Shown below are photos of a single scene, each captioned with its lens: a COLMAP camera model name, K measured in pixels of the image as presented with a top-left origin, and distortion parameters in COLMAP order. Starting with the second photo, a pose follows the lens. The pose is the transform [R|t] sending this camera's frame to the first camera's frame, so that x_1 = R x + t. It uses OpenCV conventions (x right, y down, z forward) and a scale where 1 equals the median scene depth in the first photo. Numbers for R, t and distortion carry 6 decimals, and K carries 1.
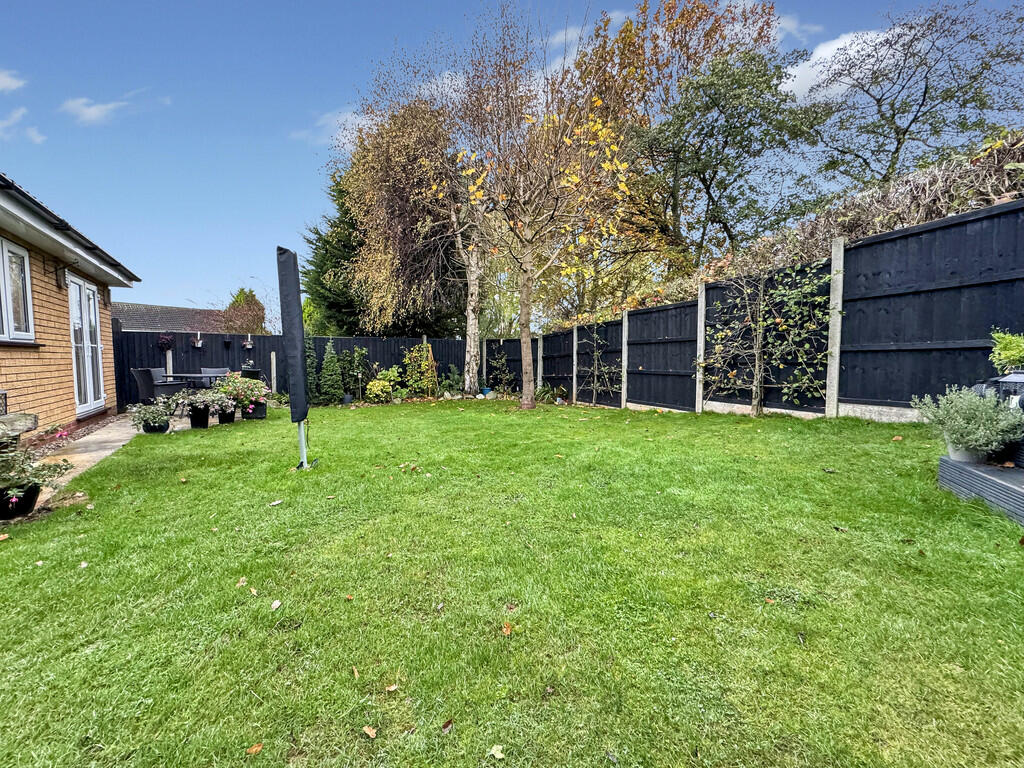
lens RADIAL K [[408.4, 0, 510.1], [0, 408.4, 385.8], [0, 0, 1]] dist [-0.002941, 0.000608]
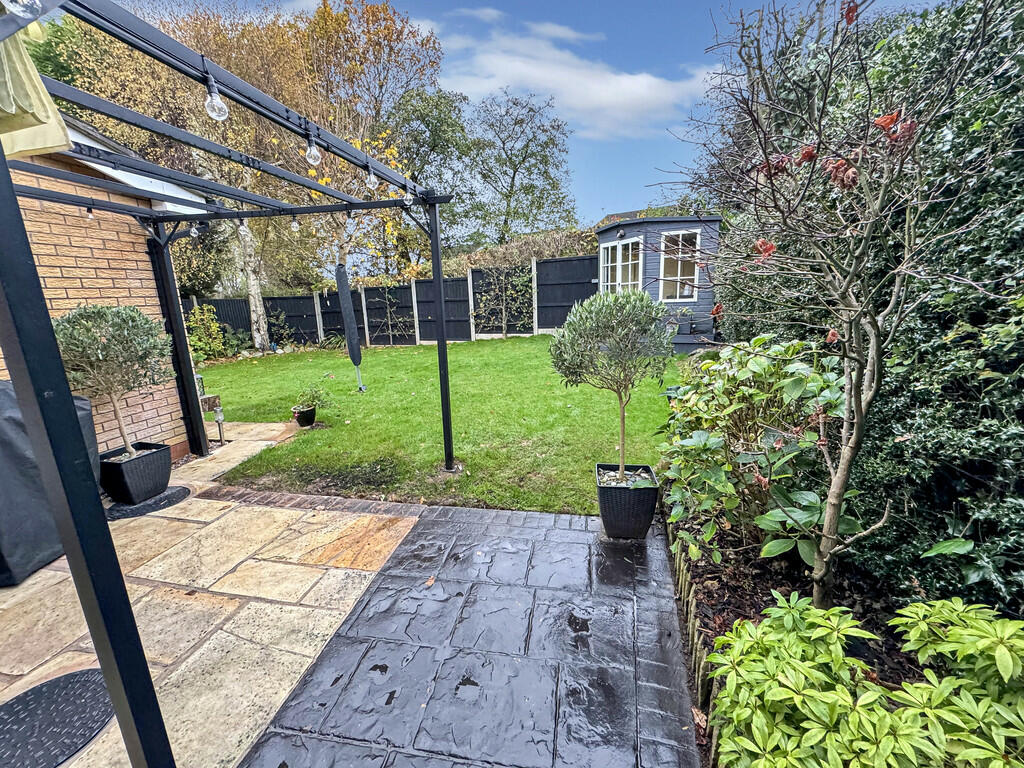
lens RADIAL K [[408.4, 0, 509.1], [0, 408.4, 384.1], [0, 0, 1]] dist [-0.002941, 0.000608]
pose [[0.683452, -0.181335, 0.707115, -0.790396], [0.081604, 0.981563, 0.172843, -0.049422], [-0.725420, -0.060426, 0.685649, -0.399305]]
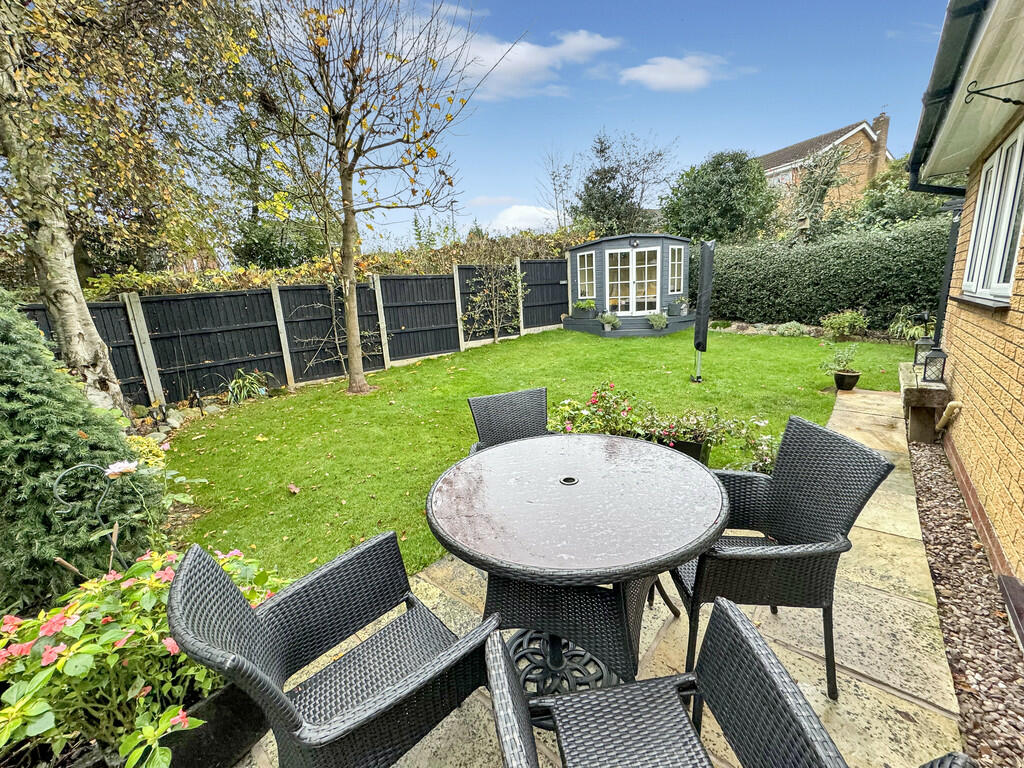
lens RADIAL K [[408.4, 0, 510.3], [0, 408.4, 383.9], [0, 0, 1]] dist [-0.002941, 0.000608]
pose [[-0.275052, -0.186362, 0.943194, -1.106988], [0.116430, 0.967357, 0.225090, -0.144107], [-0.954353, 0.171728, -0.244375, 1.277605]]
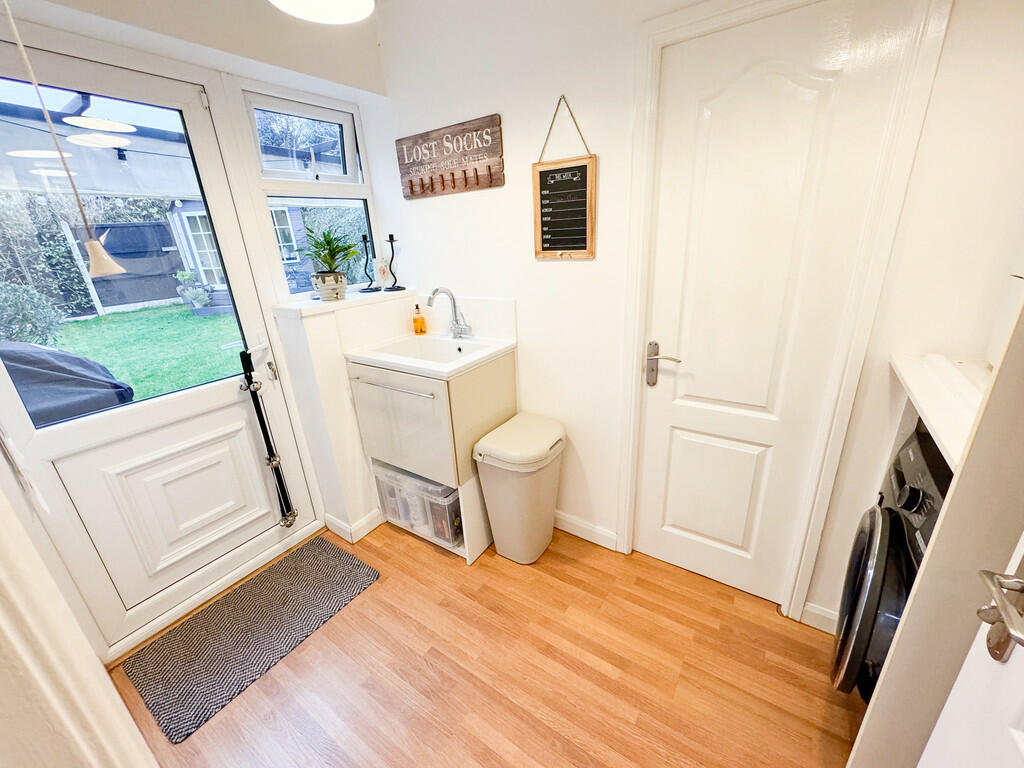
lens RADIAL K [[408.4, 0, 512.6], [0, 408.4, 384.0], [0, 0, 1]] dist [-0.002941, 0.000608]
pose [[-0.396842, -0.291501, 0.870370, -1.417292], [0.117095, 0.924407, 0.362988, -0.077444], [-0.910387, 0.245965, -0.332710, -0.070738]]
